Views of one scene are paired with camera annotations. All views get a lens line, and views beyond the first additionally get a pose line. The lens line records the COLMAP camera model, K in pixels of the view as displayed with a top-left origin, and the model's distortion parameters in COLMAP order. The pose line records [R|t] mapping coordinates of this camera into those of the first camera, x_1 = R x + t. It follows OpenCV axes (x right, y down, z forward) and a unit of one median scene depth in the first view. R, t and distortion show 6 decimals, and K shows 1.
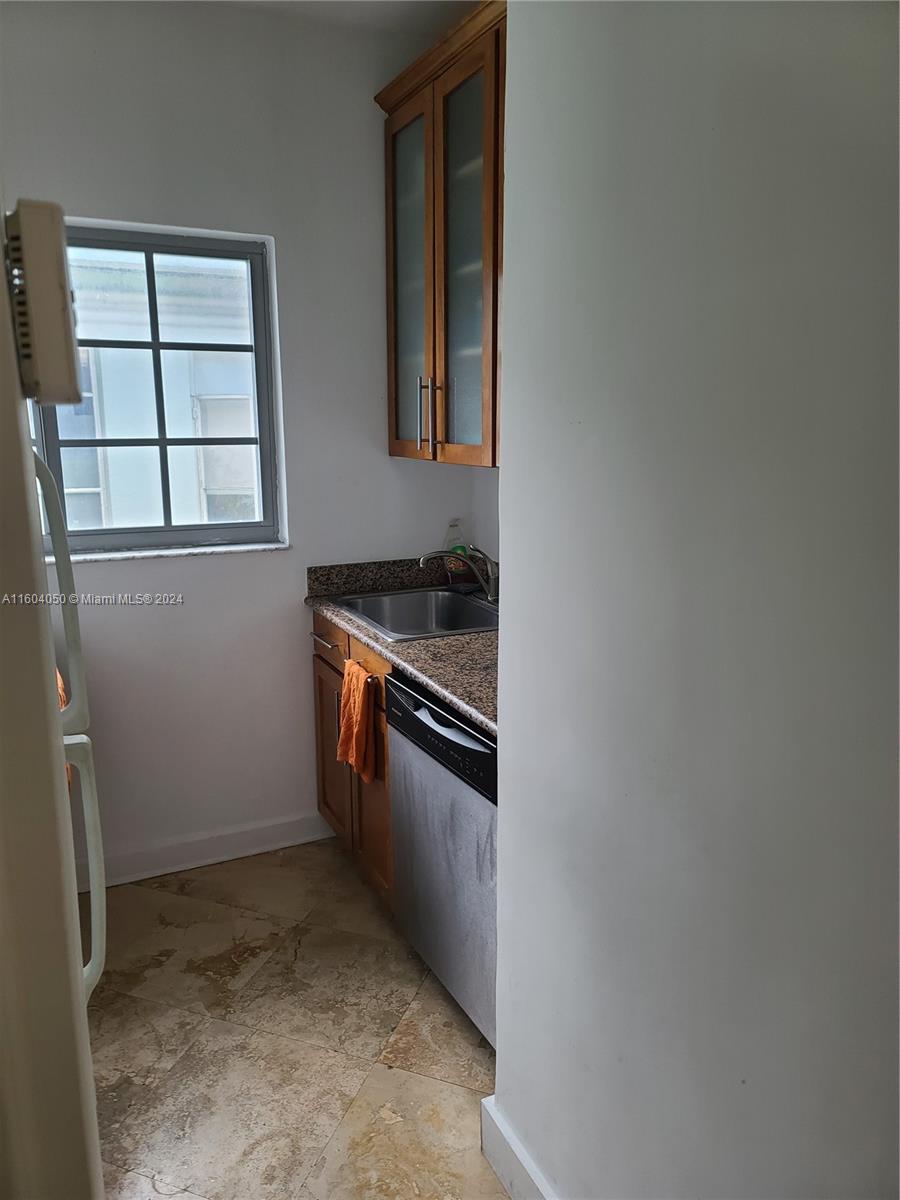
lens RADIAL K [[848.7, 0, 445.9], [0, 848.7, 604.6], [0, 0, 1]] dist [0.075679, -0.069506]
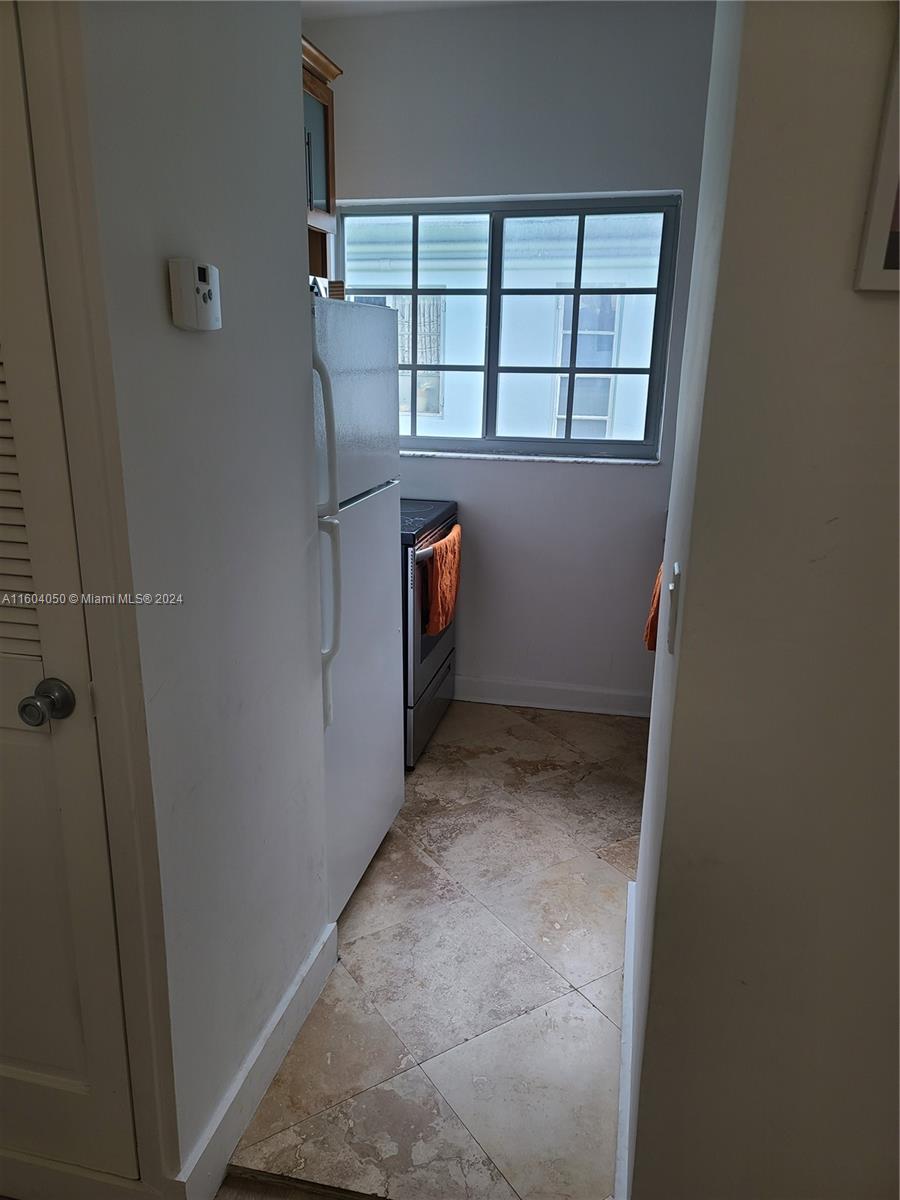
lens RADIAL K [[848.7, 0, 445.9], [0, 848.7, 604.6], [0, 0, 1]] dist [0.075679, -0.069506]
pose [[0.804621, 0.182248, -0.565129, 0.340152], [-0.137909, 0.983066, 0.120676, 0.025876], [0.577552, -0.019162, 0.816129, -0.158371]]
